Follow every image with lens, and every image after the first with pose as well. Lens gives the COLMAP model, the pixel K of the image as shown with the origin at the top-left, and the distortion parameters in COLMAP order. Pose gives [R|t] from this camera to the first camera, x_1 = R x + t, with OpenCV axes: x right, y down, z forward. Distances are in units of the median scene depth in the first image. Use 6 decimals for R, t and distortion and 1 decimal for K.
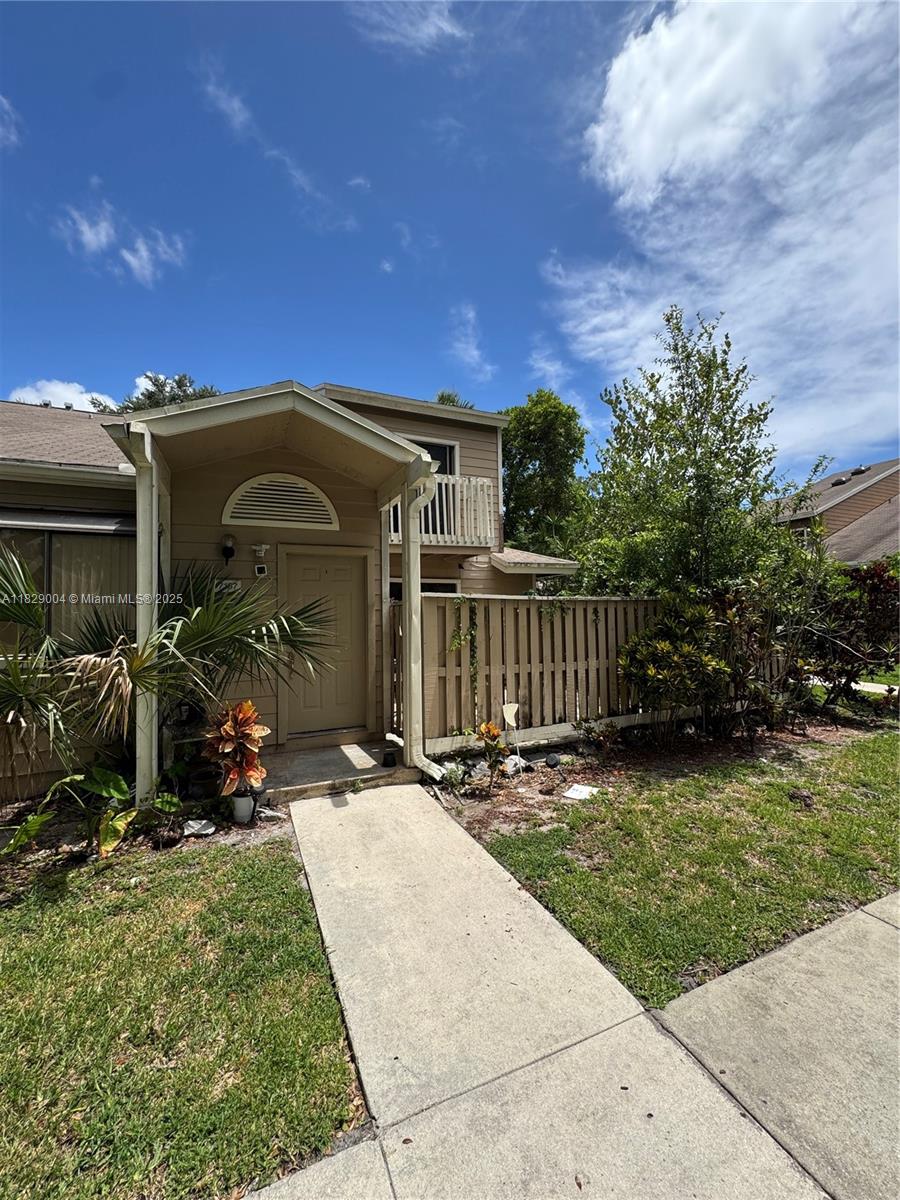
lens RADIAL K [[475.6, 0, 447.9], [0, 475.6, 598.1], [0, 0, 1]] dist [-0.003001, -0.000471]
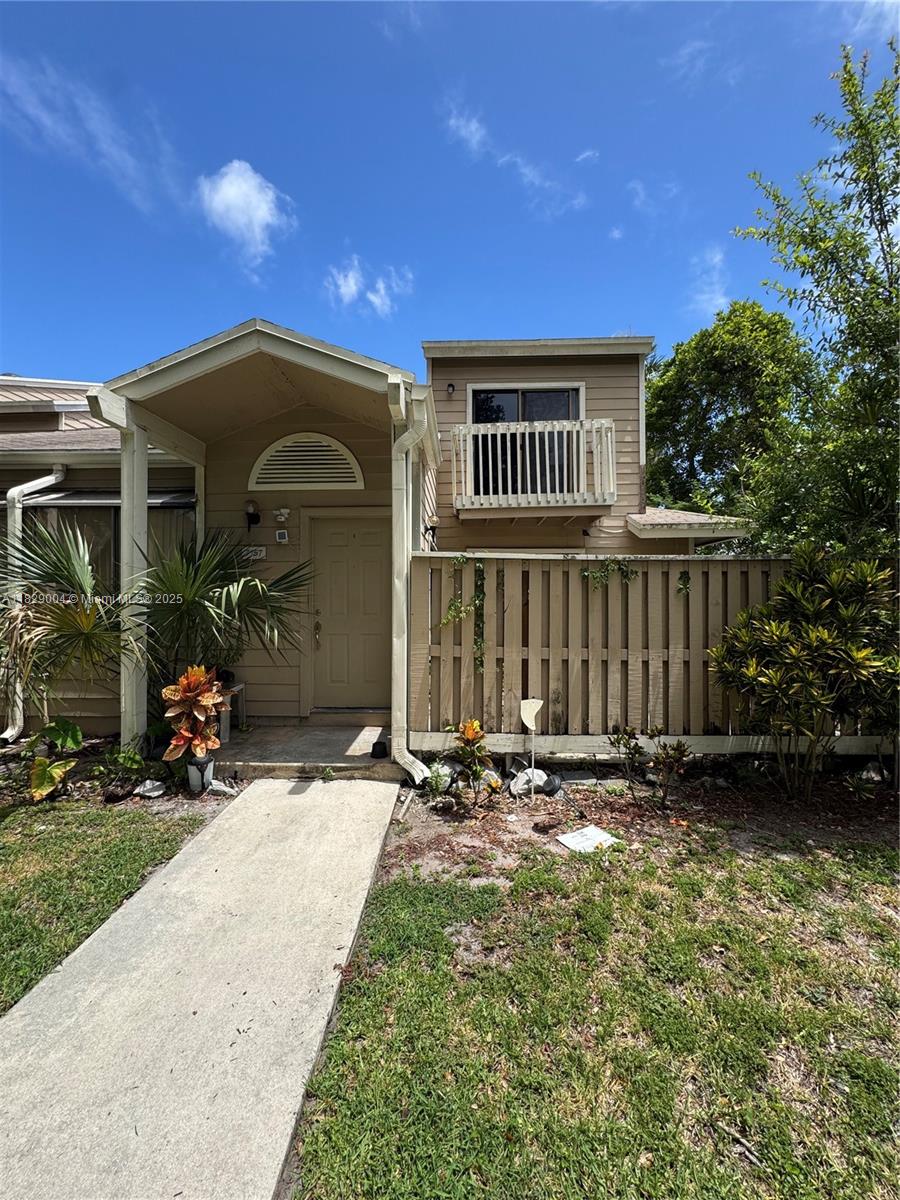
lens RADIAL K [[475.6, 0, 451.6], [0, 475.6, 597.8], [0, 0, 1]] dist [-0.003001, -0.000471]
pose [[0.900972, 0.008542, -0.433794, 0.366433], [0.004081, 0.999595, 0.028160, 0.045169], [0.433859, -0.027141, 0.900572, 0.301274]]
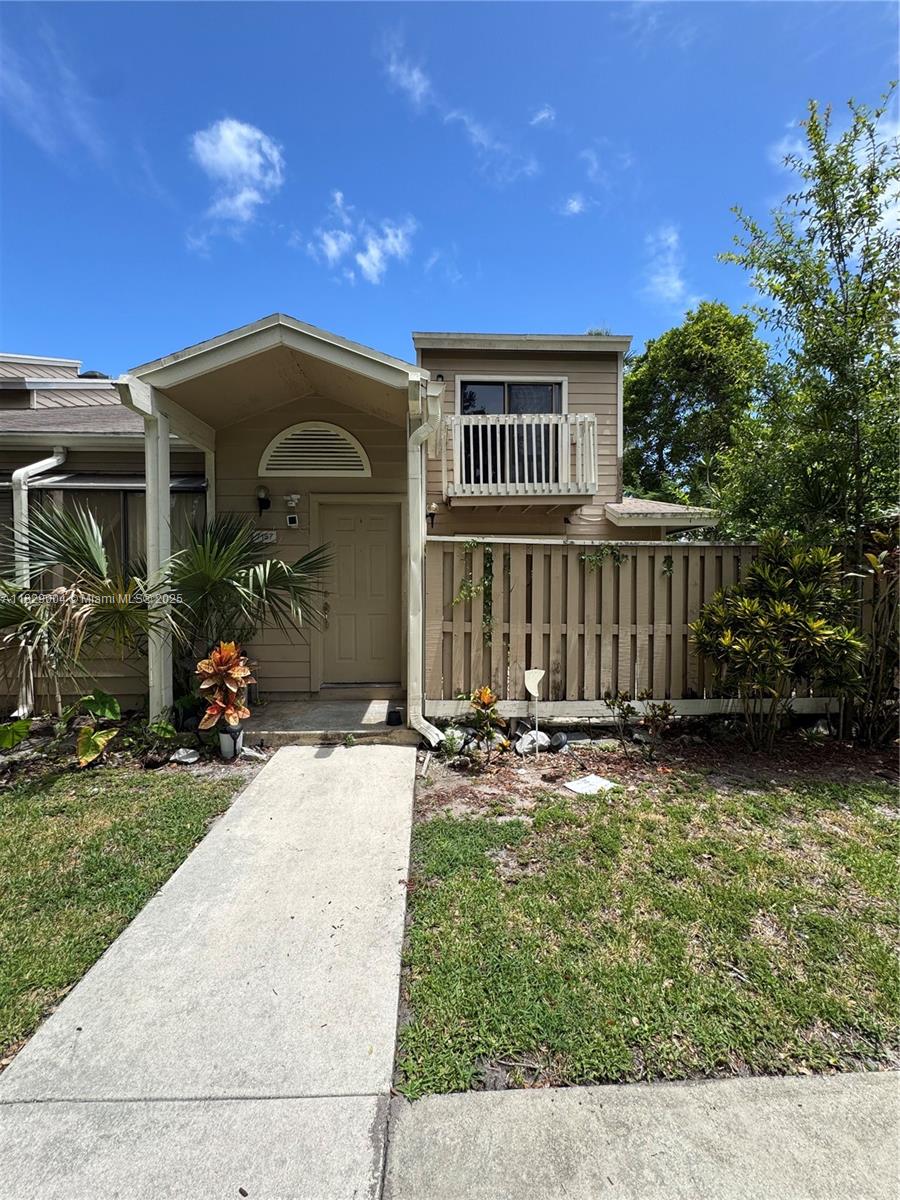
lens RADIAL K [[475.6, 0, 451.1], [0, 475.6, 597.6], [0, 0, 1]] dist [-0.003001, -0.000471]
pose [[0.928485, 0.020305, -0.370815, 0.325478], [0.000507, 0.998434, 0.055940, 0.053564], [0.371370, -0.052127, 0.927021, 0.194240]]
